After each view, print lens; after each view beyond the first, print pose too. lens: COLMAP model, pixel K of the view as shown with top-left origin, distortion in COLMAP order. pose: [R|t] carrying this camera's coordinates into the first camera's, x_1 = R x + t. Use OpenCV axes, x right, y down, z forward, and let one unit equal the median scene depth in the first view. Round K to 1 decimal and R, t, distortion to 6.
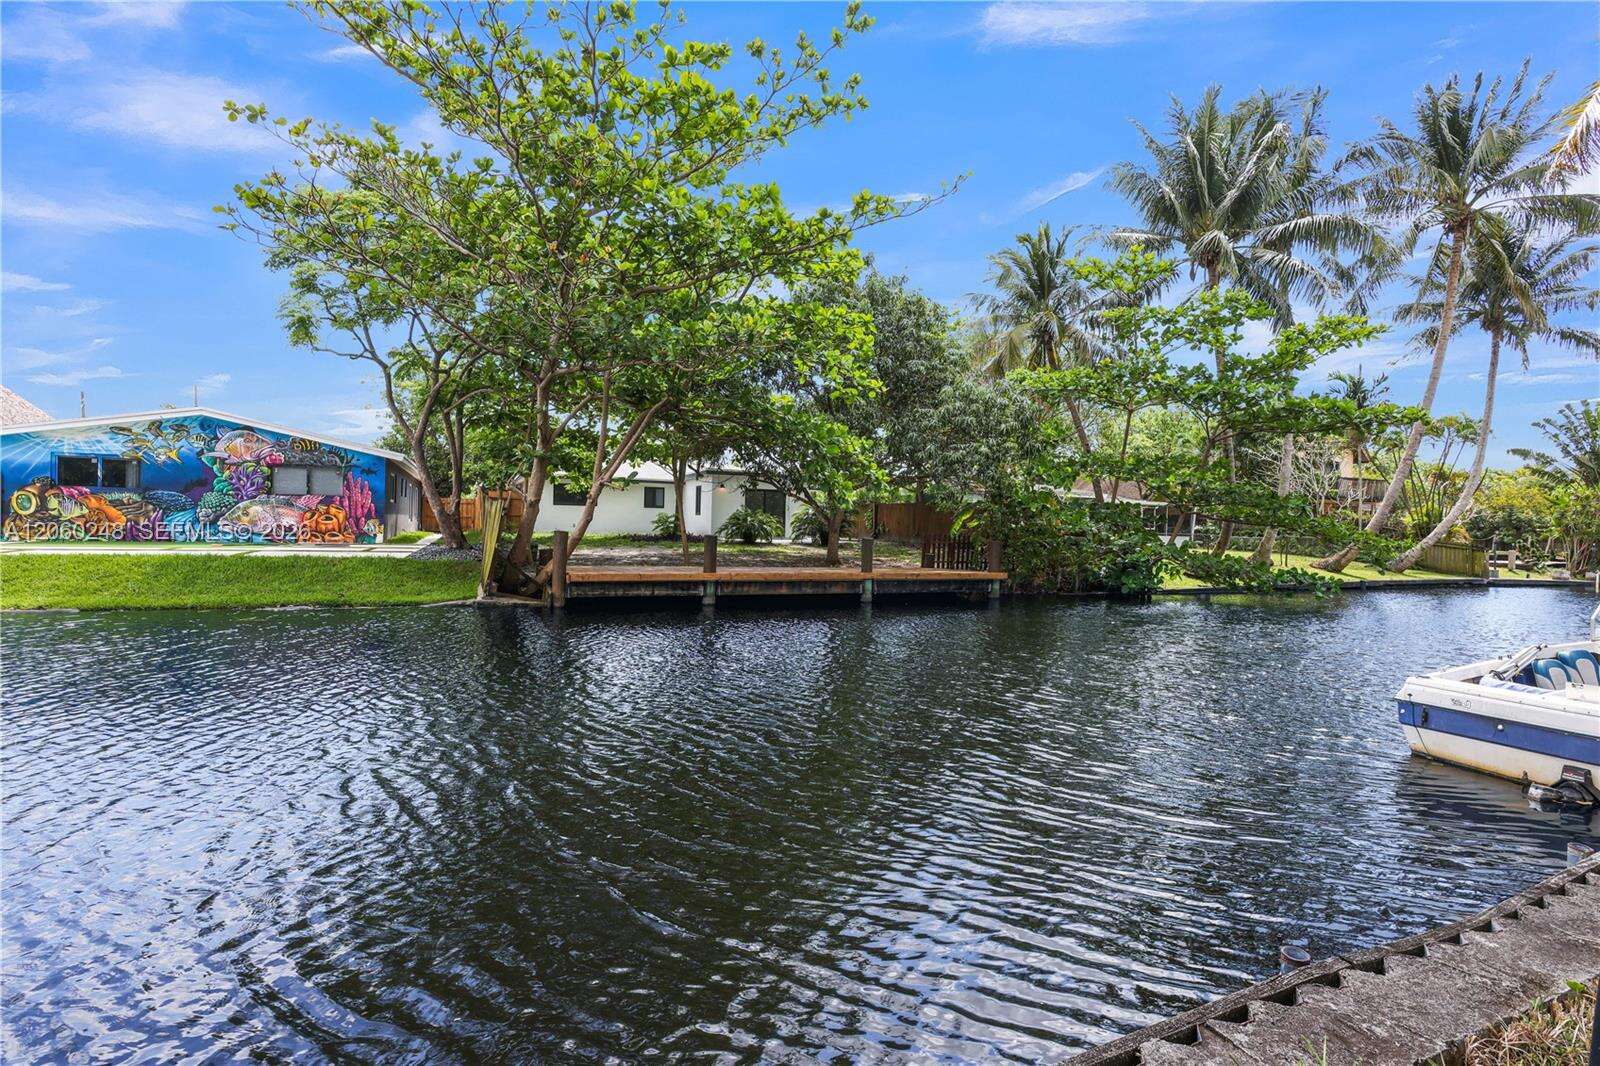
lens RADIAL K [[771.7, 0, 800.0], [0, 771.7, 533.0], [0, 0, 1]] dist [0.000269, 0.000163]
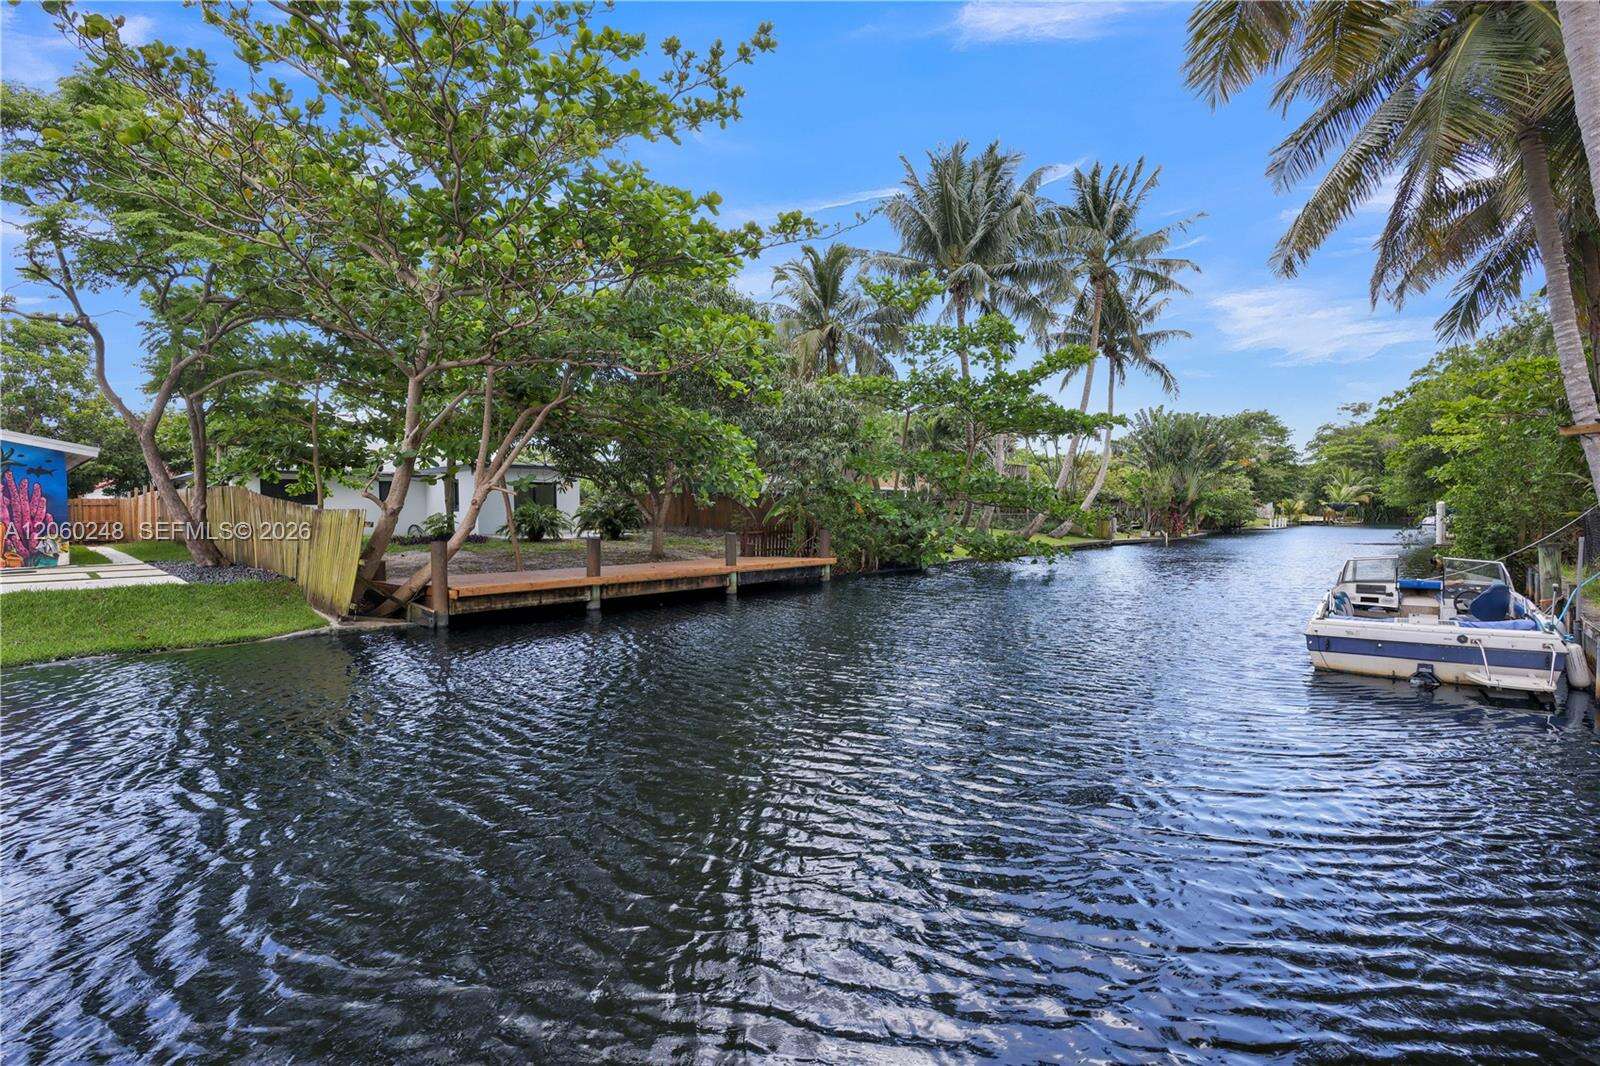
lens RADIAL K [[771.7, 0, 800.0], [0, 771.7, 533.0], [0, 0, 1]] dist [0.000269, 0.000163]
pose [[0.905866, -0.043520, 0.421322, -0.250493], [0.033109, 0.998939, 0.031996, -0.021760], [-0.422268, -0.015034, 0.906346, 0.015201]]
